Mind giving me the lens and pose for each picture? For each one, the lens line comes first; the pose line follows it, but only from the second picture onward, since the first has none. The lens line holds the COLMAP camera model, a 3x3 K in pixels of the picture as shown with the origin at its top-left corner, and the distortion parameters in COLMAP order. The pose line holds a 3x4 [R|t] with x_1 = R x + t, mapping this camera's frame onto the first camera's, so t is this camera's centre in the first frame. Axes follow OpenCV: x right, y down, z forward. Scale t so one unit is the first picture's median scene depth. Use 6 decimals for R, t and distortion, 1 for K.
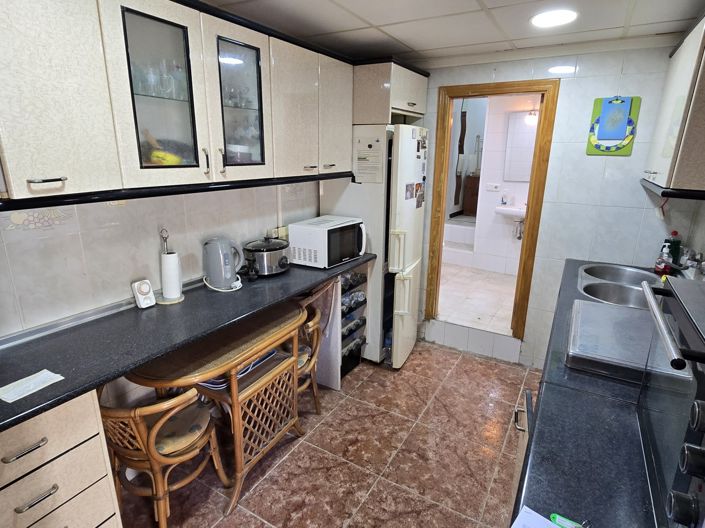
lens RADIAL K [[394.7, 0, 354.4], [0, 394.7, 260.6], [0, 0, 1]] dist [0.000602, -0.003724]
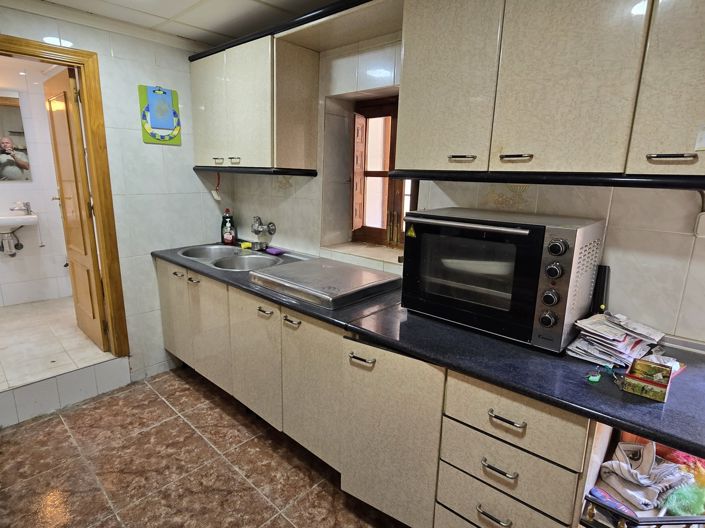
lens RADIAL K [[394.7, 0, 351.7], [0, 394.7, 263.8], [0, 0, 1]] dist [0.000602, -0.003724]
pose [[0.214916, -0.233827, 0.948228, -0.299589], [0.237856, 0.954212, 0.181393, -0.039705], [-0.947225, 0.186557, 0.260693, 0.325314]]
